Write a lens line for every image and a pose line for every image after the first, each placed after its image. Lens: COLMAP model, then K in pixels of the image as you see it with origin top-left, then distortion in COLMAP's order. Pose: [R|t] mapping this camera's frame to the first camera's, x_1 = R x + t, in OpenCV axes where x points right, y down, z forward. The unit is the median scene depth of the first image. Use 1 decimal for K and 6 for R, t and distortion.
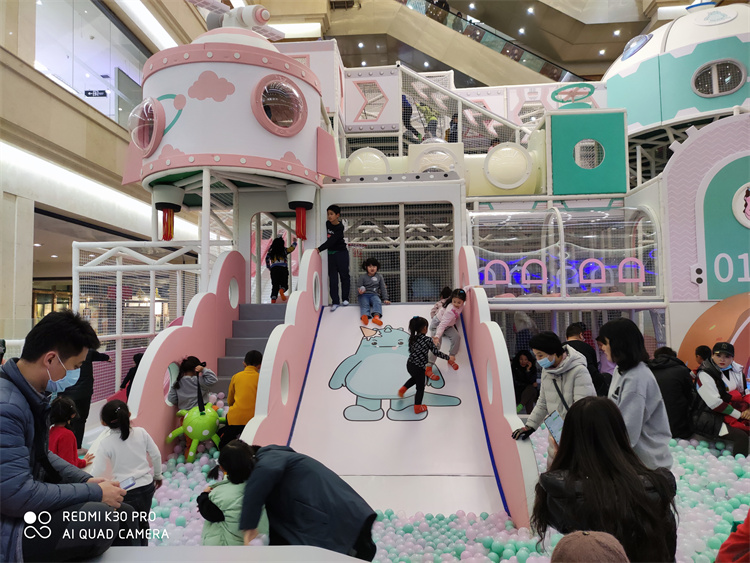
lens RADIAL K [[550.2, 0, 371.7], [0, 550.2, 284.8], [0, 0, 1]] dist [0.055994, -0.038865]
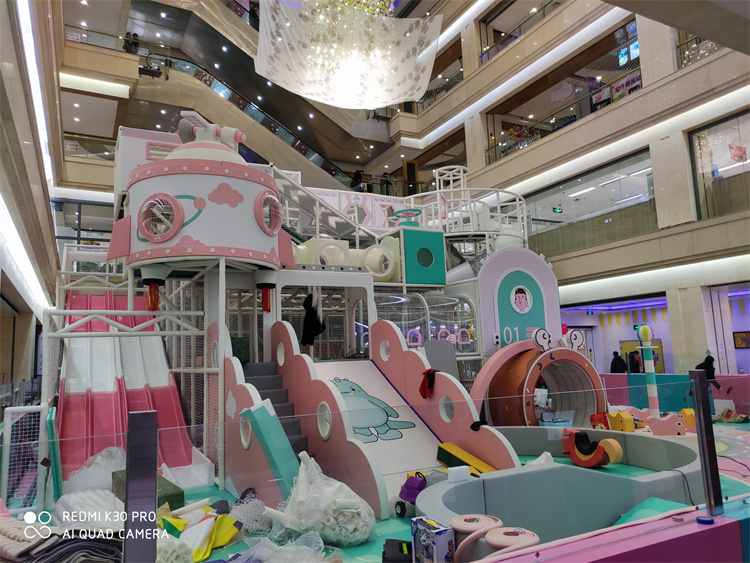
lens RADIAL K [[550.2, 0, 371.6], [0, 550.2, 284.8], [0, 0, 1]] dist [0.055994, -0.038865]
pose [[0.853678, 0.047553, 0.518625, -0.475781], [-0.002008, 0.996116, -0.088029, -0.027671], [-0.520797, 0.074107, 0.850458, -0.178762]]
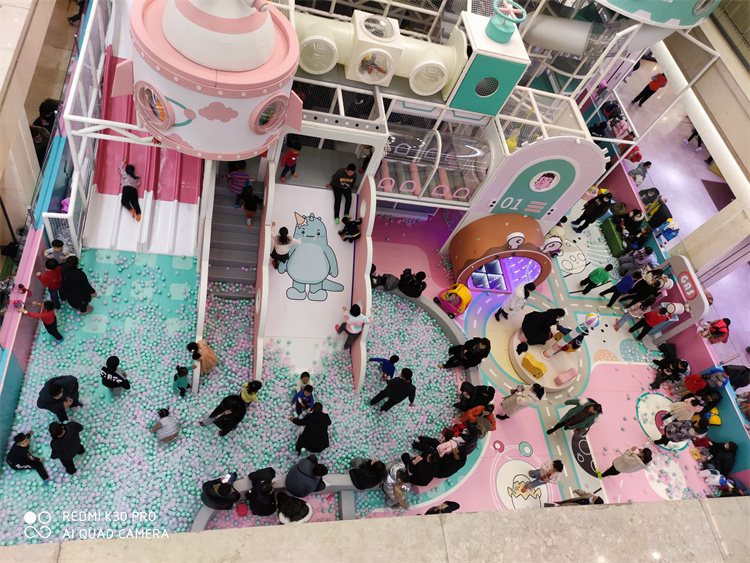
lens RADIAL K [[550.2, 0, 371.4], [0, 550.2, 283.6], [0, 0, 1]] dist [0.055994, -0.038865]
pose [[0.935390, 0.026690, 0.352609, -0.286563], [-0.322596, 0.472825, 0.819981, -0.932873], [-0.144837, -0.880752, 0.450886, 0.050373]]
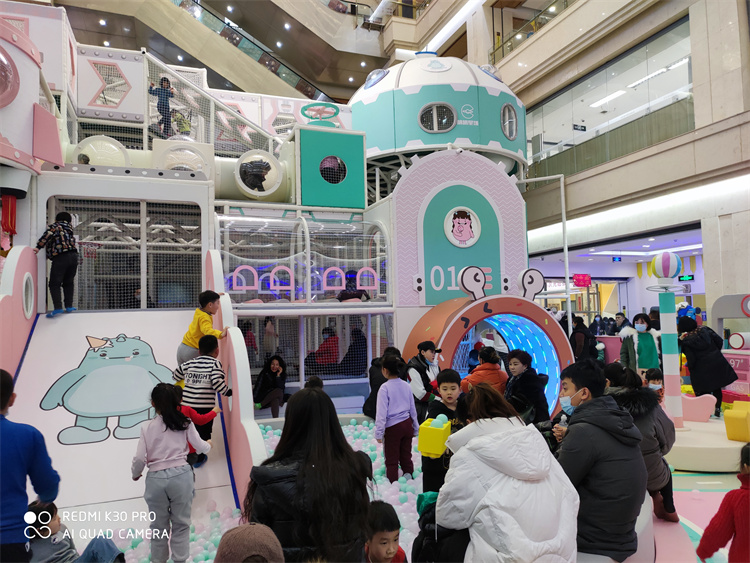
lens RADIAL K [[550.2, 0, 372.9], [0, 550.2, 284.6], [0, 0, 1]] dist [0.055994, -0.038865]
pose [[0.909567, 0.015645, 0.415263, 0.018961], [-0.010266, 0.999832, -0.015181, 0.001641], [-0.415431, 0.009545, 0.909575, -0.000103]]
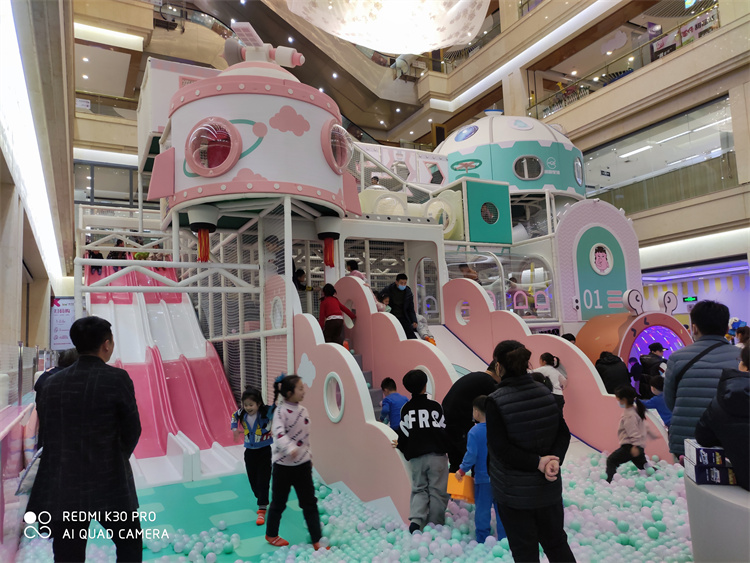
lens RADIAL K [[550.2, 0, 371.5], [0, 550.2, 283.9], [0, 0, 1]] dist [0.055994, -0.038865]
pose [[0.853468, 0.030242, 0.520267, -0.506676], [0.002355, 0.998081, -0.061881, 0.015143], [-0.521140, 0.054039, 0.851759, 0.024409]]
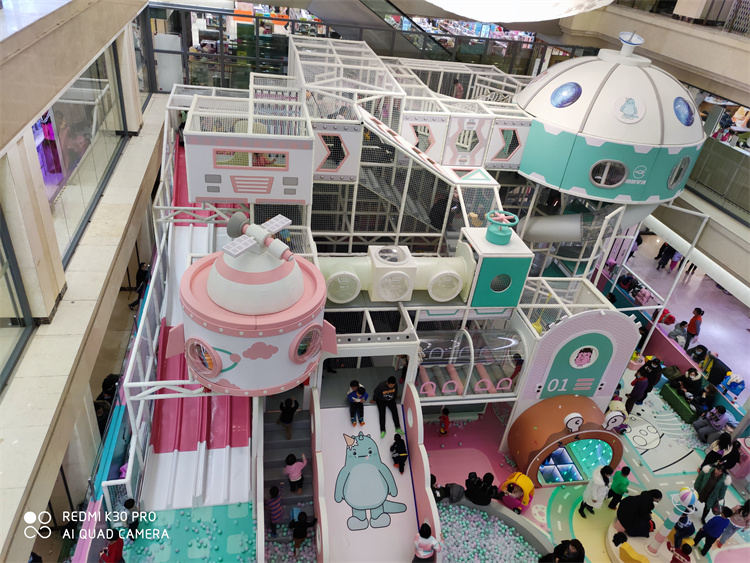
lens RADIAL K [[550.2, 0, 370.5], [0, 550.2, 283.4], [0, 0, 1]] dist [0.055994, -0.038865]
pose [[0.961054, -0.031225, 0.274592, -0.285885], [-0.140828, 0.799582, 0.583812, -0.937829], [-0.237788, -0.599745, 0.764044, 0.018600]]
